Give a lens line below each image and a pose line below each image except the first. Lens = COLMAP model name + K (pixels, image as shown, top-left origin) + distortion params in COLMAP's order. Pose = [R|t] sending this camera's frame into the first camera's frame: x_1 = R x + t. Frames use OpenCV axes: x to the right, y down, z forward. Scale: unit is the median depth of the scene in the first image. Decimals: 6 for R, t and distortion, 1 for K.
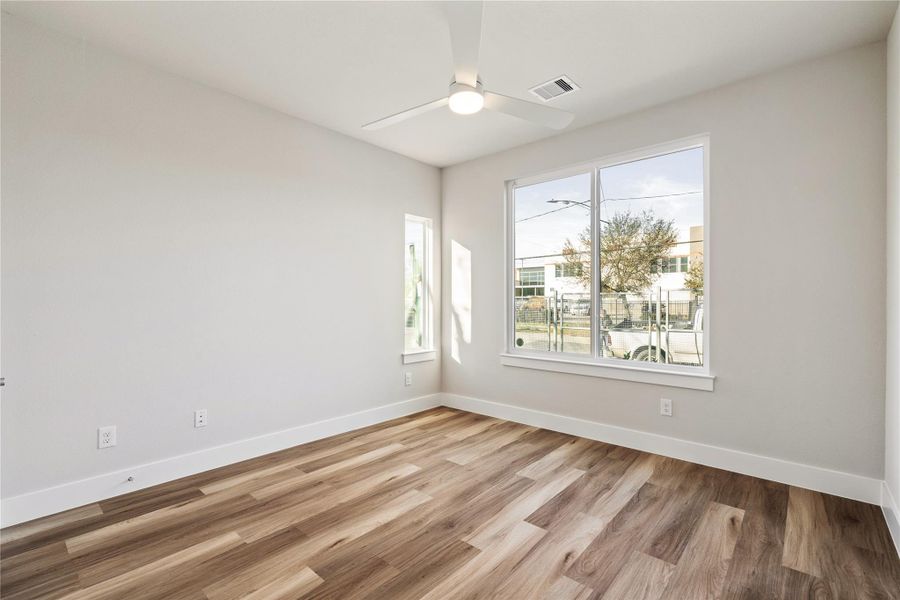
lens RADIAL K [[405.2, 0, 449.5], [0, 405.2, 295.3], [0, 0, 1]] dist [0.000799, -0.000011]
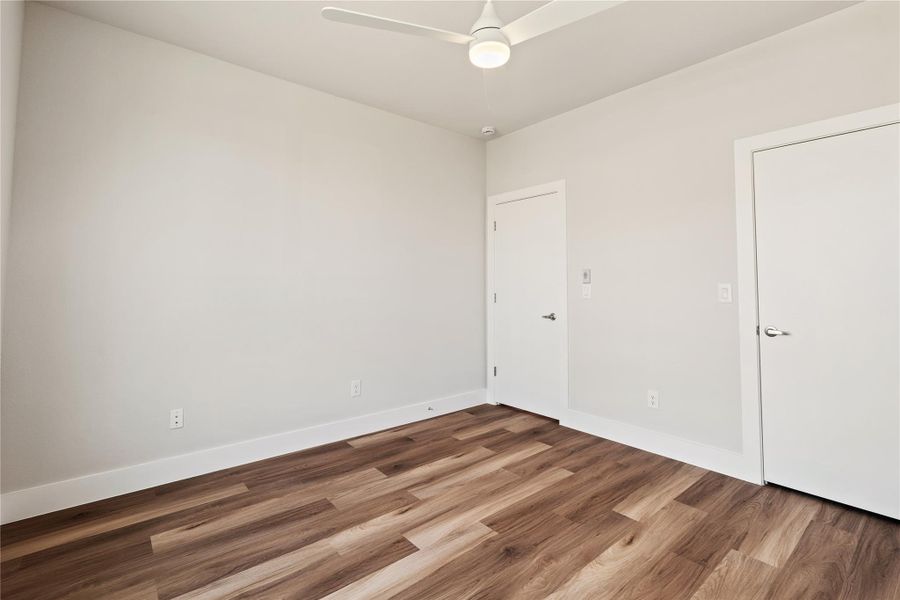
lens RADIAL K [[405.2, 0, 449.5], [0, 405.2, 295.3], [0, 0, 1]] dist [0.000799, -0.000011]
pose [[-0.987763, -0.005722, 0.155855, -0.004038], [-0.004548, 0.999959, 0.007887, 0.029849], [-0.155894, 0.007081, -0.987748, 1.922432]]
